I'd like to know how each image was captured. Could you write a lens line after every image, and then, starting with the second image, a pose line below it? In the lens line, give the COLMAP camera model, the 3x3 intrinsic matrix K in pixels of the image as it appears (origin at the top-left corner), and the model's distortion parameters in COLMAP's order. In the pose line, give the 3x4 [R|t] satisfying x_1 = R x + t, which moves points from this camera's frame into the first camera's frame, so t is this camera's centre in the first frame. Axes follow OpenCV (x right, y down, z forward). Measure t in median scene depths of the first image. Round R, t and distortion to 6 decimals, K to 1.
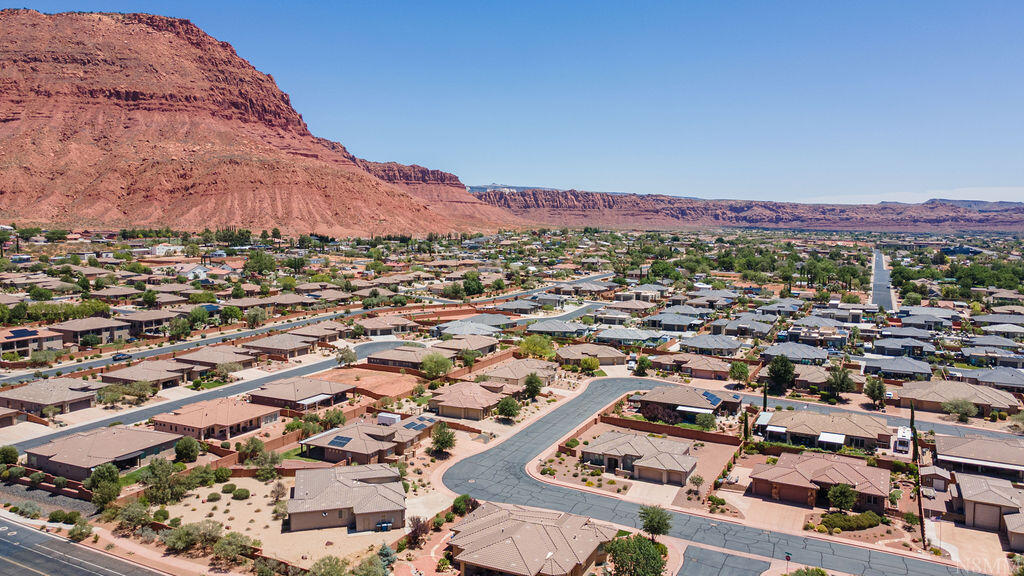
lens RADIAL K [[750.4, 0, 518.1], [0, 750.4, 291.8], [0, 0, 1]] dist [0.036173, 0.022661]
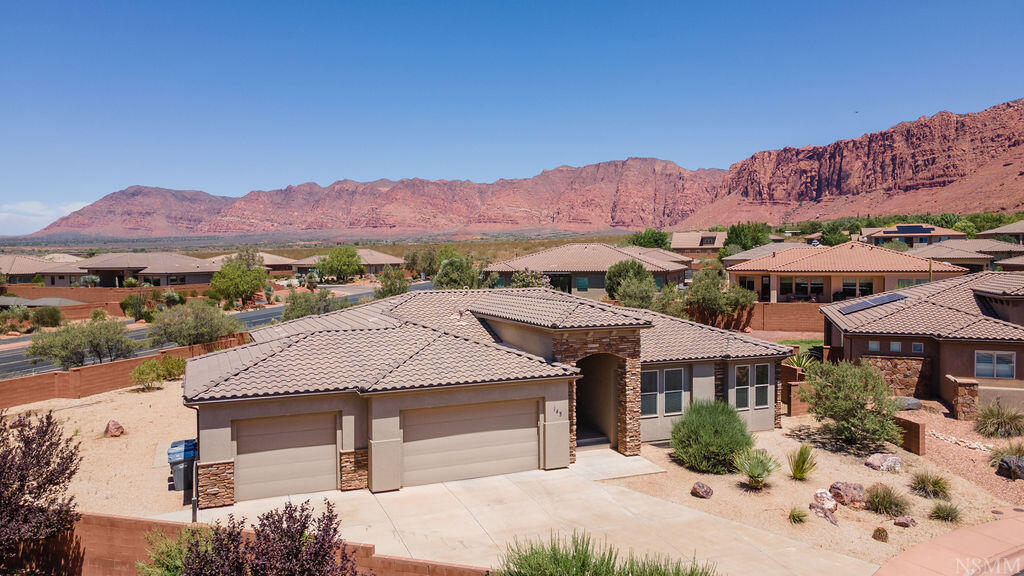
lens RADIAL K [[750.4, 0, 512.3], [0, 750.4, 289.6], [0, 0, 1]] dist [0.036173, 0.022661]
pose [[0.136166, 0.037623, -0.989971, 0.003855], [-0.089506, 0.995659, 0.025527, 0.025752], [0.986634, 0.085133, 0.138943, 0.107139]]
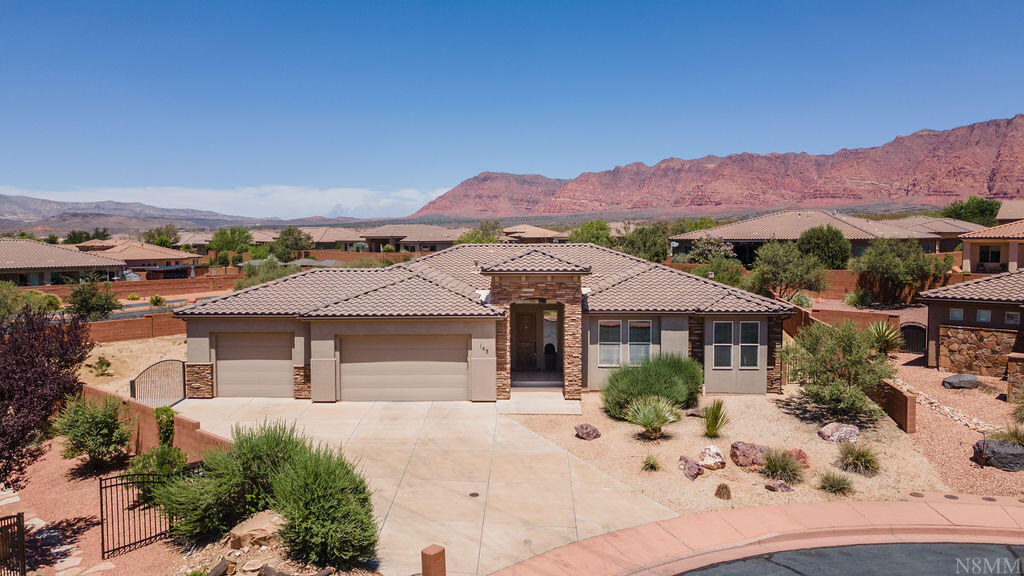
lens RADIAL K [[750.4, 0, 508.9], [0, 750.4, 280.7], [0, 0, 1]] dist [0.036173, 0.022661]
pose [[-0.288798, 0.051937, -0.955980, 0.005074], [-0.091000, 0.992518, 0.081412, 0.025569], [0.953056, 0.110506, -0.281911, 0.128952]]
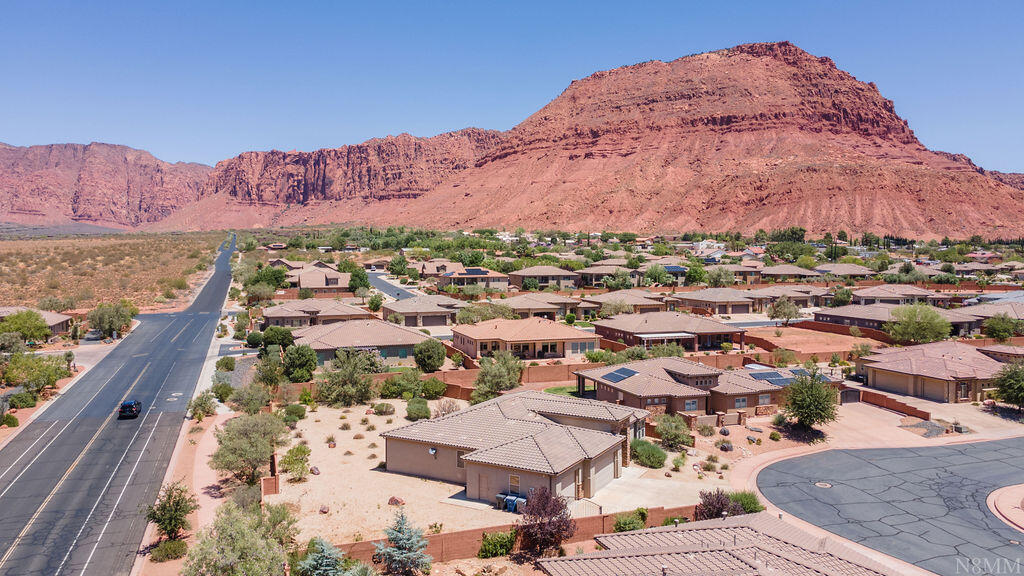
lens RADIAL K [[750.4, 0, 513.6], [0, 750.4, 280.3], [0, 0, 1]] dist [0.036173, 0.022661]
pose [[0.715251, 0.019858, -0.698585, 0.014606], [-0.063624, 0.997296, -0.036792, 0.019875], [0.695965, 0.070762, 0.714581, 0.068170]]
